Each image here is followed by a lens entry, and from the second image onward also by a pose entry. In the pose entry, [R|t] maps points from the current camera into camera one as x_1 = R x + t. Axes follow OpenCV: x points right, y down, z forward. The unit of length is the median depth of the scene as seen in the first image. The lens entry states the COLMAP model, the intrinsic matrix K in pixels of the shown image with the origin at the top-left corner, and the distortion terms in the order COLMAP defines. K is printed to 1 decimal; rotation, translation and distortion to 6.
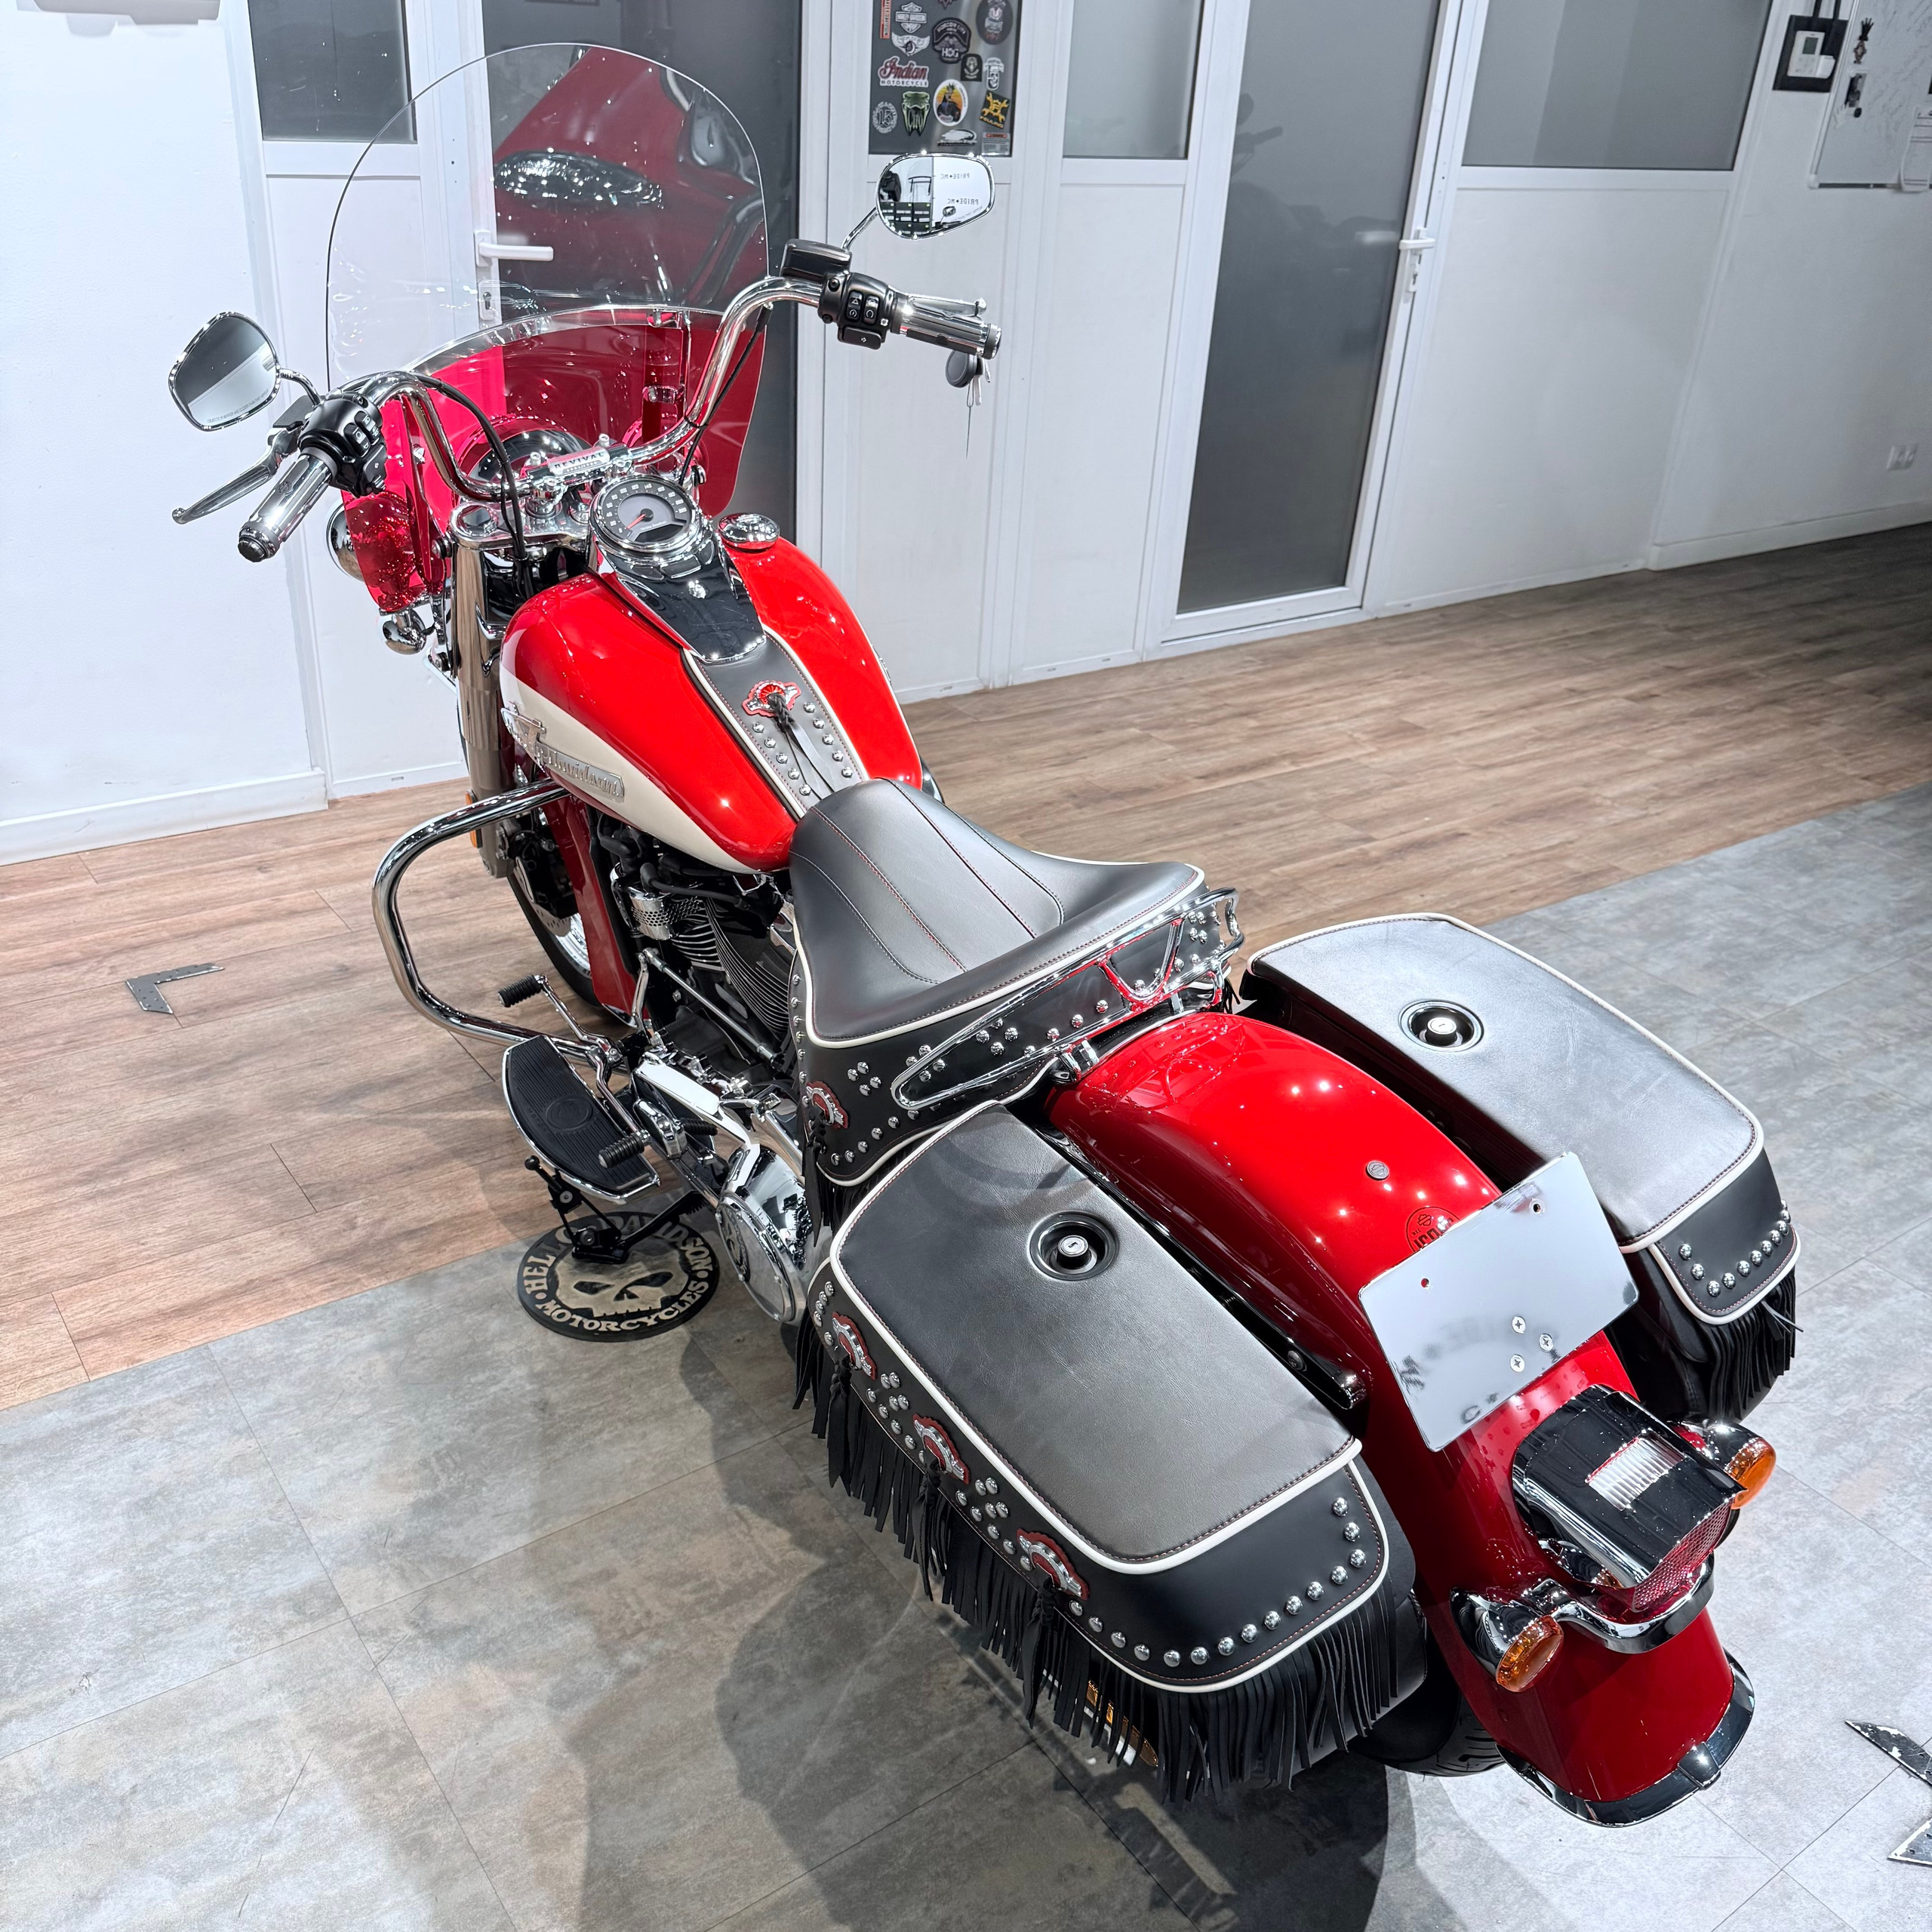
lens RADIAL K [[1800.8, 0, 960.8], [0, 1800.8, 967.5], [0, 0, 1]] dist [0.155795, -0.337101]
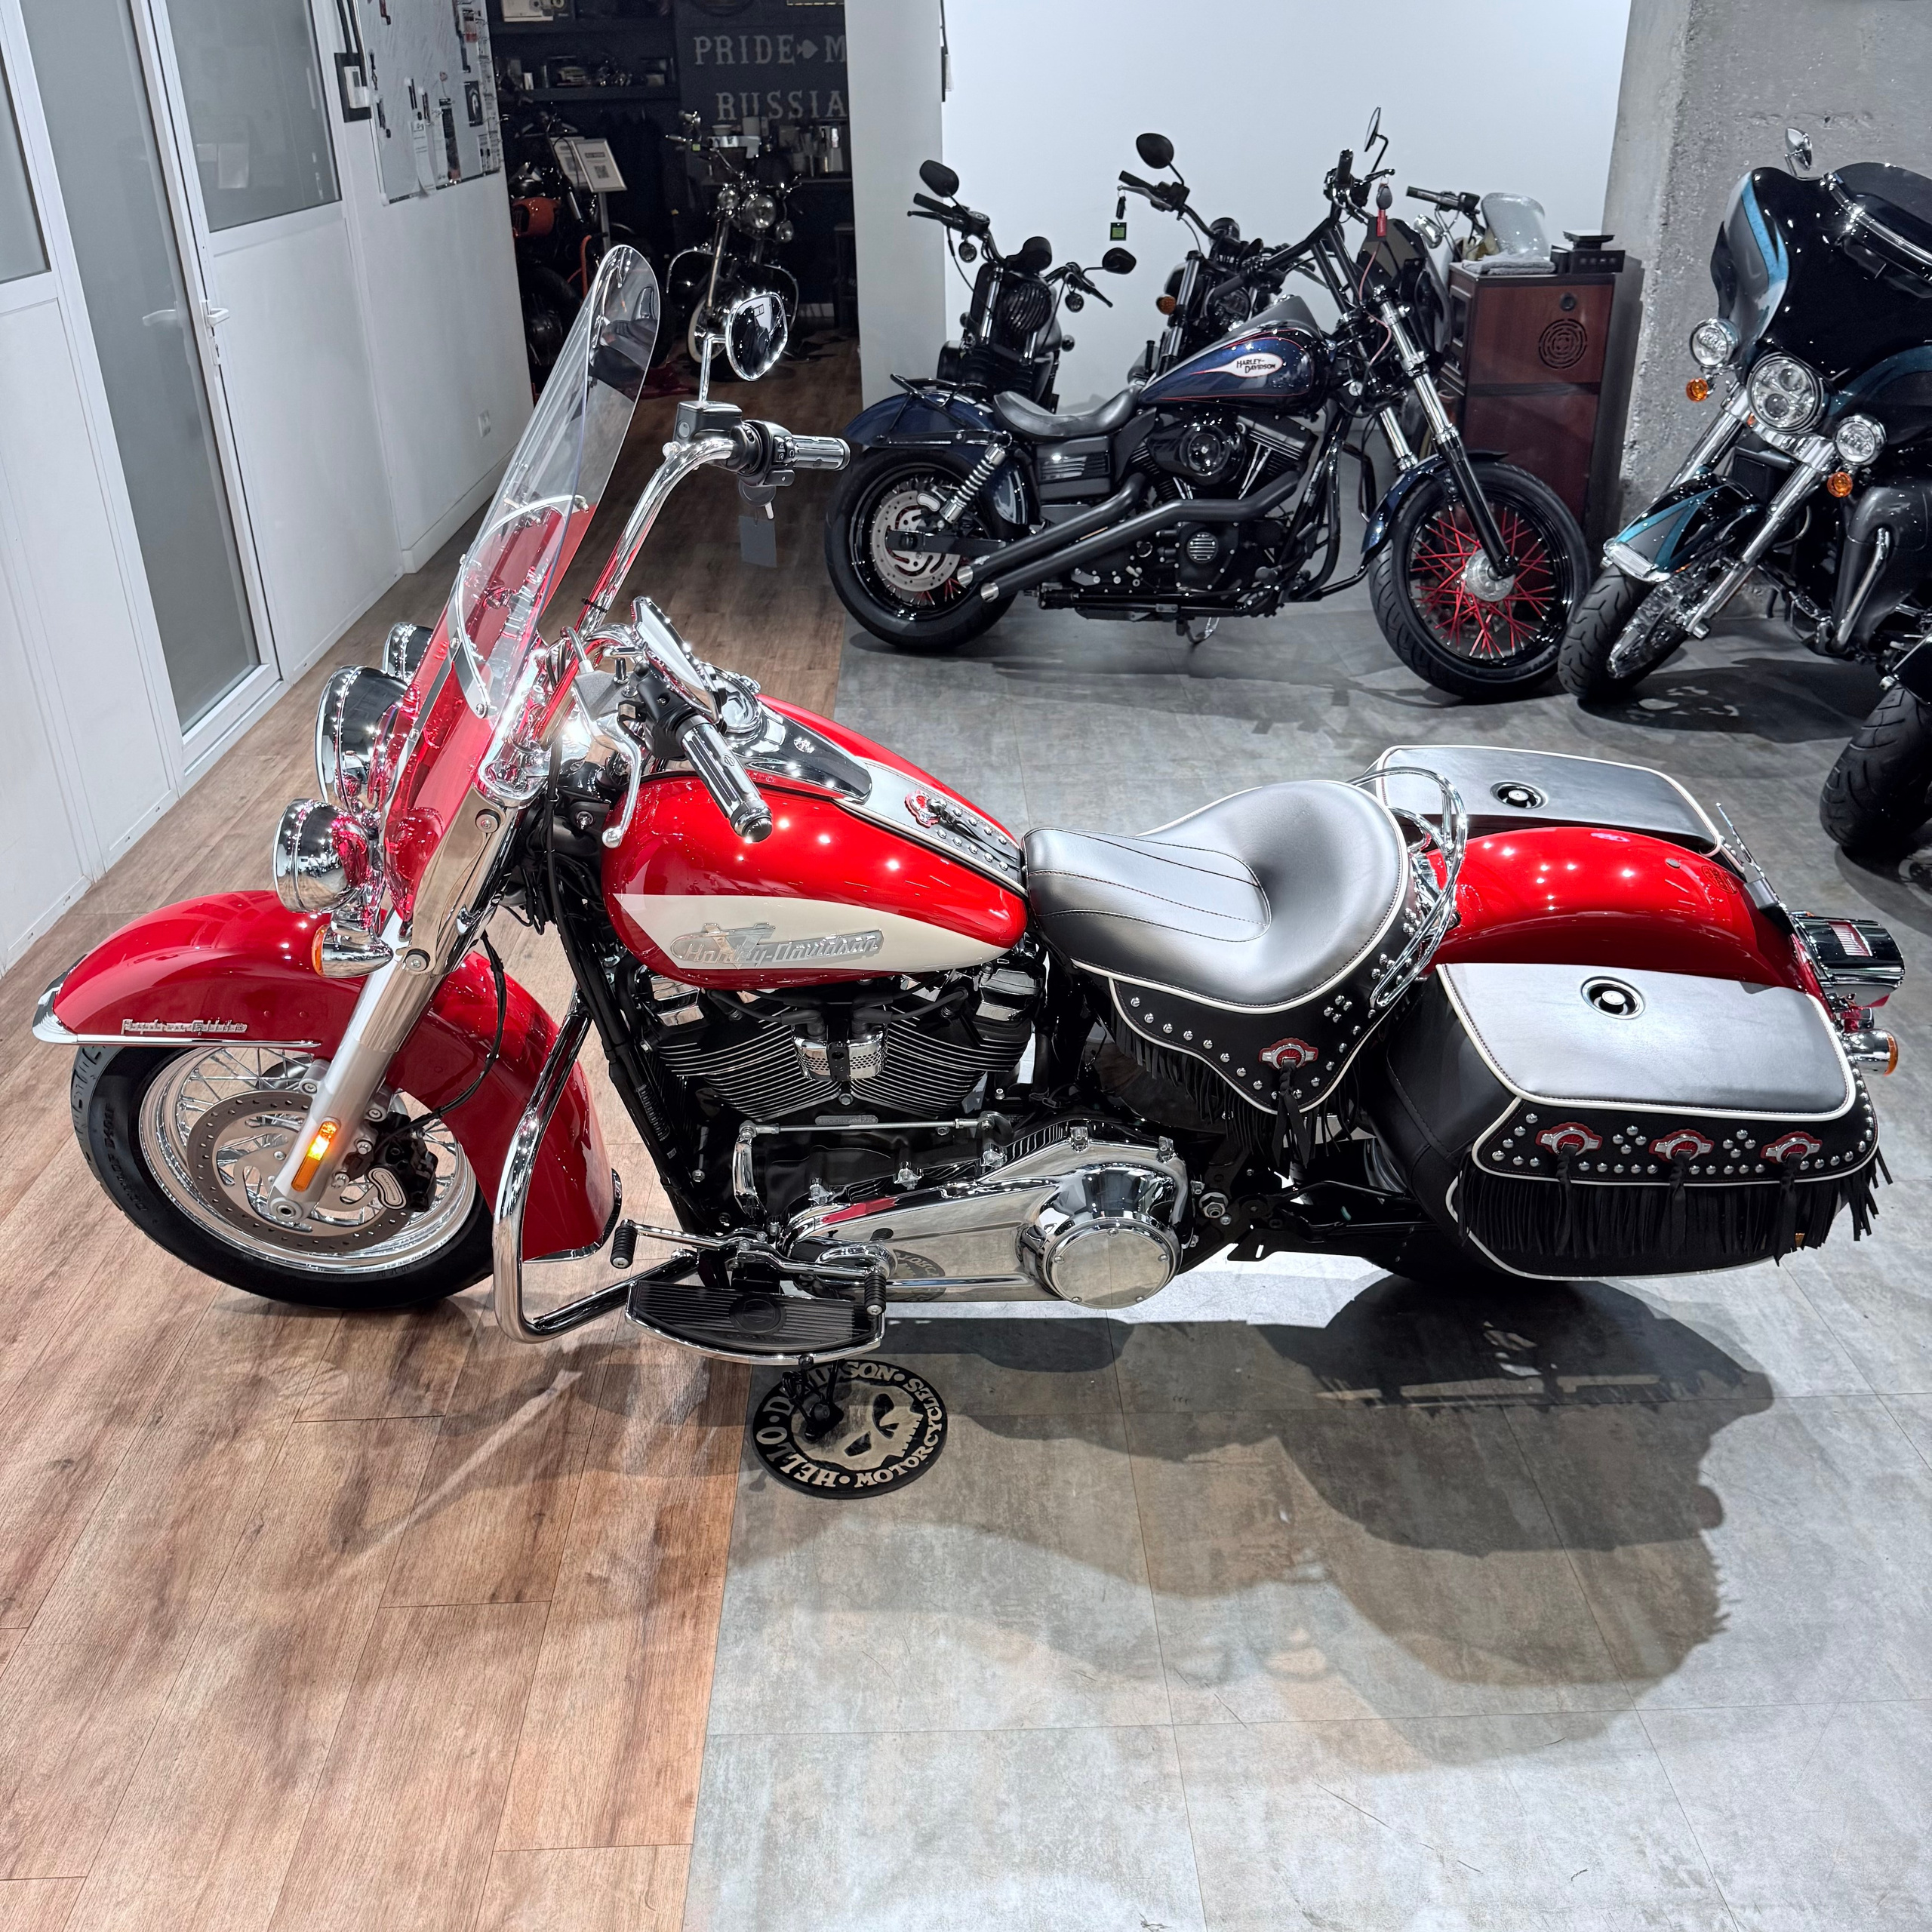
lens RADIAL K [[1788.7, 0, 968.6], [0, 1788.7, 984.8], [0, 0, 1]] dist [0.178367, -0.378703]
pose [[0.559912, -0.435840, 0.704657, -0.685632], [0.424976, 0.881144, 0.207319, -0.205821], [-0.711263, 0.183382, 0.678584, 0.213771]]
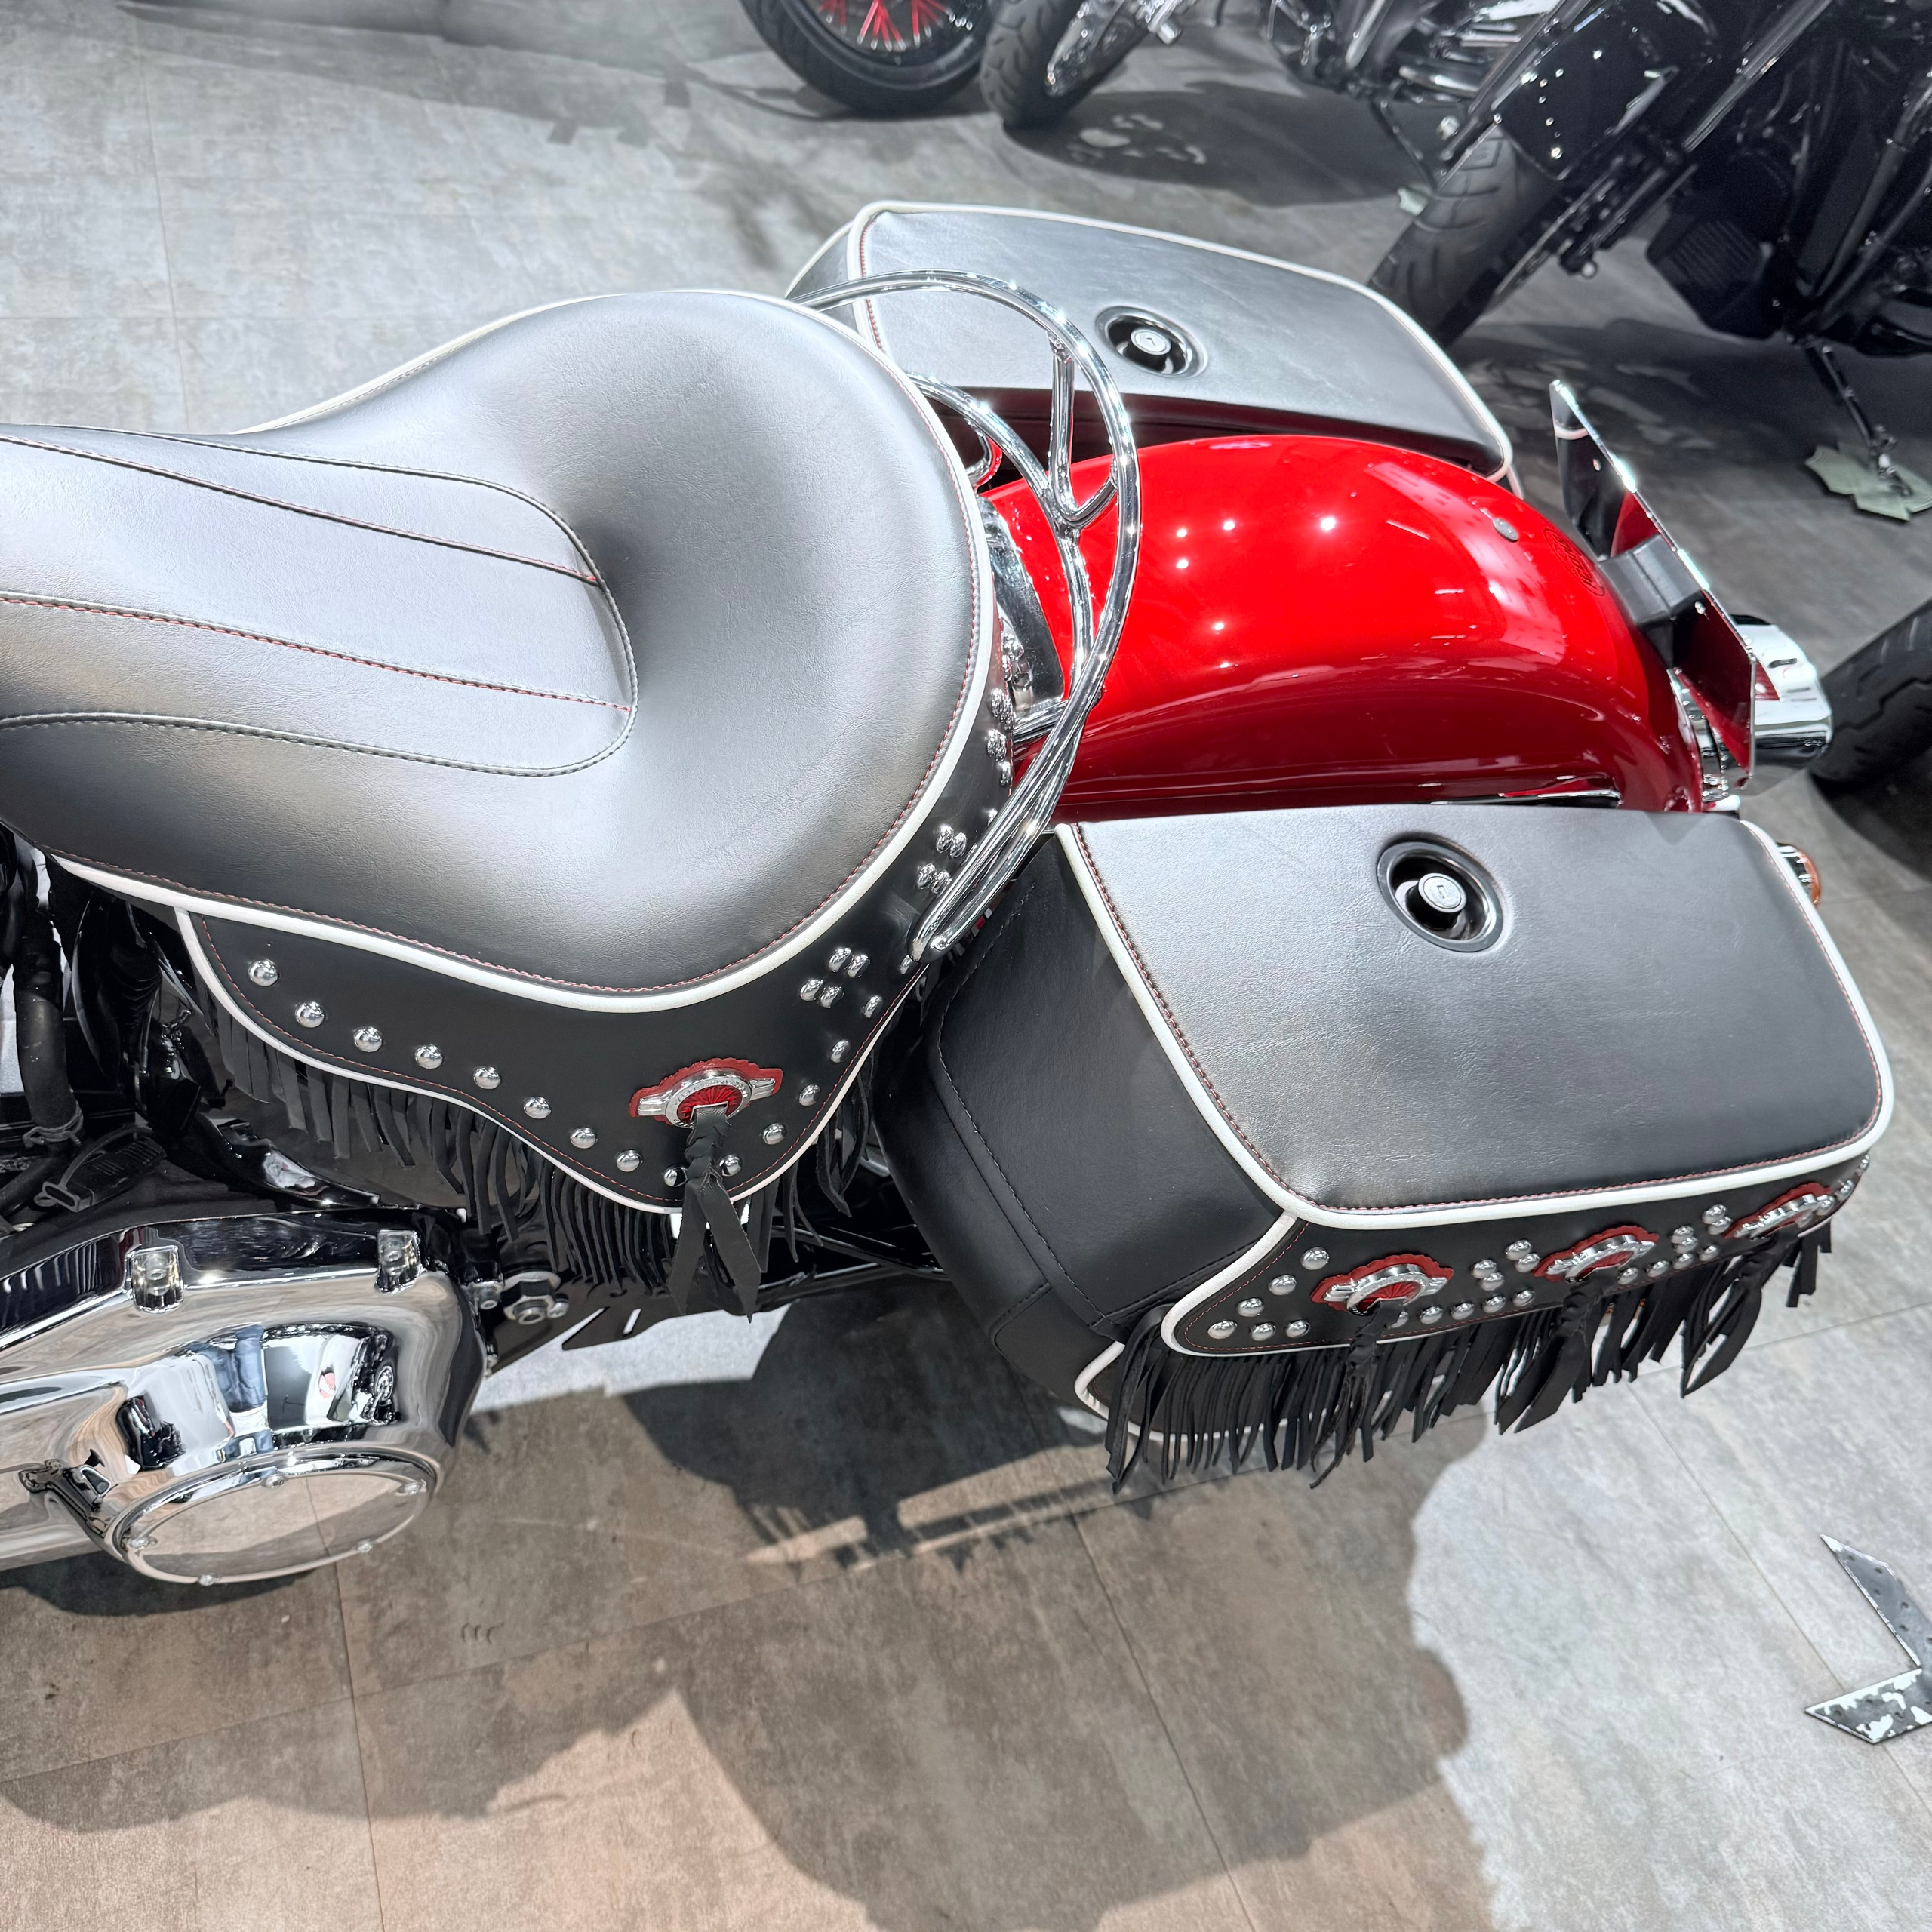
lens RADIAL K [[1832.3, 0, 962.4], [0, 1832.3, 965.9], [0, 0, 1]] dist [0.048807, -0.091600]
pose [[0.276429, -0.654138, 0.704052, -0.242565], [0.315354, 0.753775, 0.576520, -0.131411], [-0.907821, 0.062659, 0.414651, 0.495502]]
